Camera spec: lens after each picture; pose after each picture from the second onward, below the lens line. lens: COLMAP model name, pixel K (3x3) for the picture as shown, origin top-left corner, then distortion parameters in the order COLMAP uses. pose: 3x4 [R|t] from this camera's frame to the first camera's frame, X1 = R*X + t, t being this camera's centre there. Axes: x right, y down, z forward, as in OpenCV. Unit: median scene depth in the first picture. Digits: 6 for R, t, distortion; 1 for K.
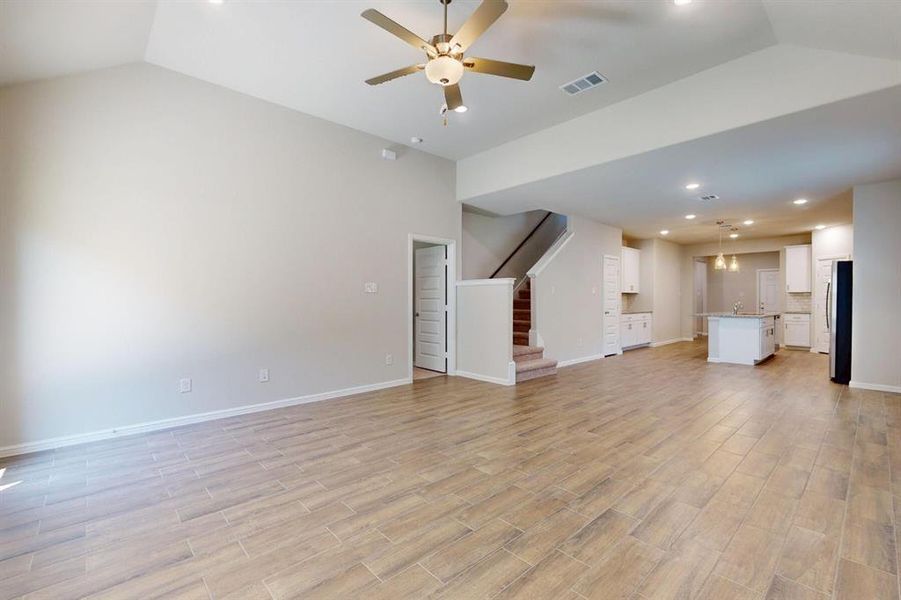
lens RADIAL K [[391.5, 0, 450.0], [0, 391.5, 302.6], [0, 0, 1]] dist [-0.000612, -0.000260]
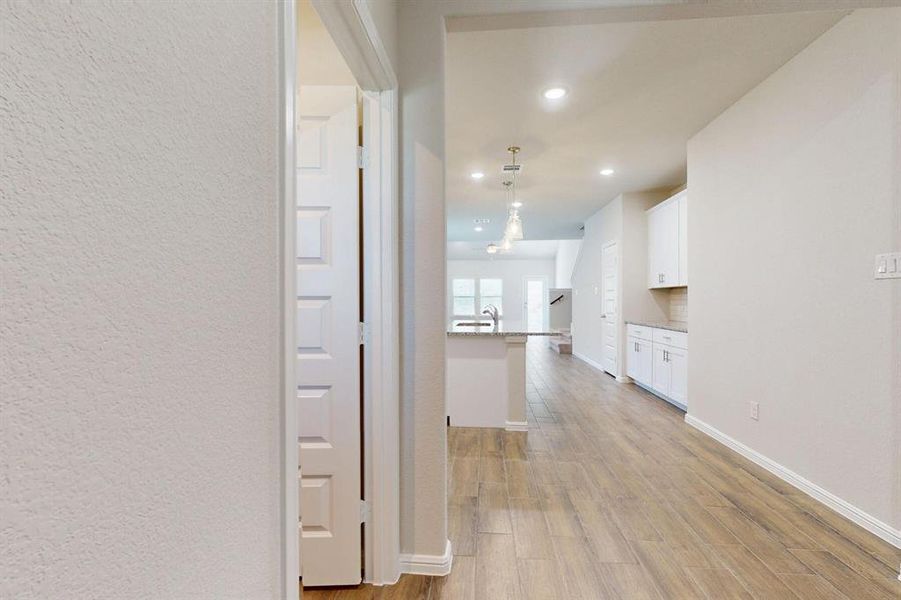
lens RADIAL K [[391.5, 0, 450.0], [0, 391.5, 302.6], [0, 0, 1]] dist [-0.000612, -0.000260]
pose [[-0.737293, 0.009168, -0.675511, 3.111087], [0.001303, 0.999925, 0.012149, -0.036965], [0.675572, 0.008077, -0.737250, 3.670218]]
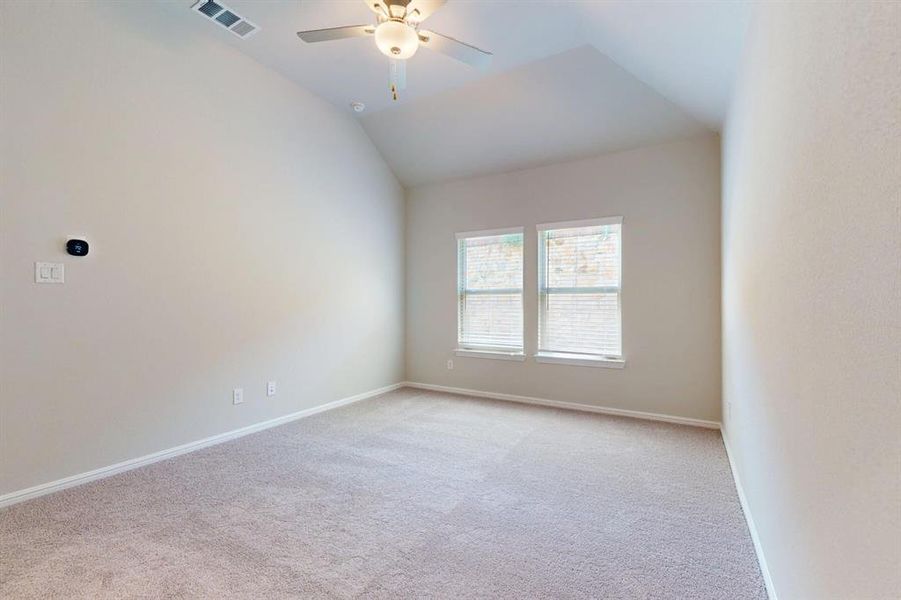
lens RADIAL K [[404.9, 0, 461.3], [0, 404.9, 299.6], [0, 0, 1]] dist [-0.000409, 0.000073]
pose [[-0.951806, 0.004016, -0.306675, 0.229733], [0.005495, 0.999977, -0.003959, -0.012536], [0.306652, -0.005453, -0.951806, 1.627547]]
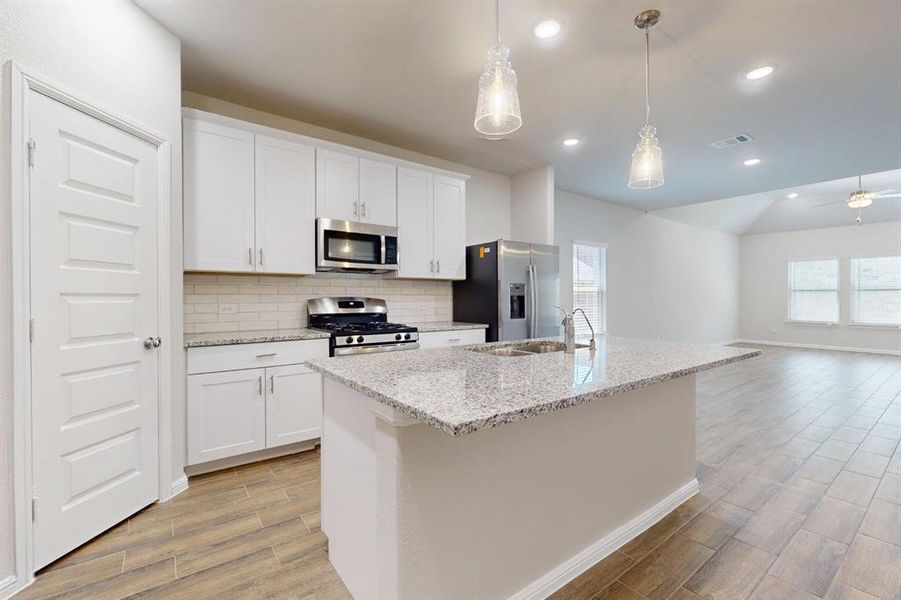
lens RADIAL K [[391.5, 0, 450.0], [0, 391.5, 302.6], [0, 0, 1]] dist [-0.000612, -0.000260]
pose [[-0.995580, 0.002384, 0.093884, 2.085348], [0.004056, 0.999836, 0.017623, -0.019821], [-0.093827, 0.017925, -0.995427, 3.336498]]
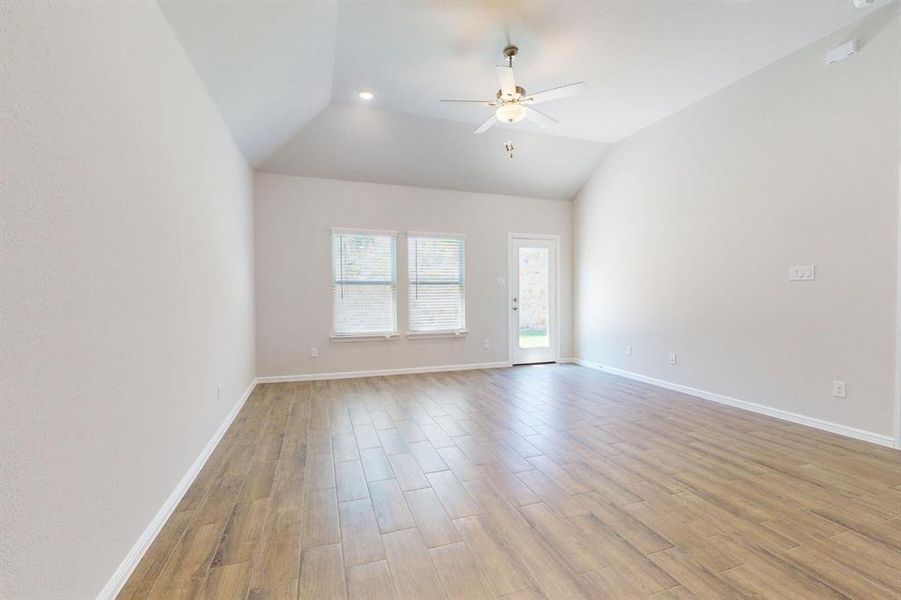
lens RADIAL K [[391.5, 0, 450.0], [0, 391.5, 302.6], [0, 0, 1]] dist [-0.000612, -0.000260]
pose [[-0.401143, 0.025531, -0.915659, 1.138170], [-0.000406, 0.999606, 0.028049, -0.008070], [0.916015, 0.011624, -0.400975, 1.214279]]
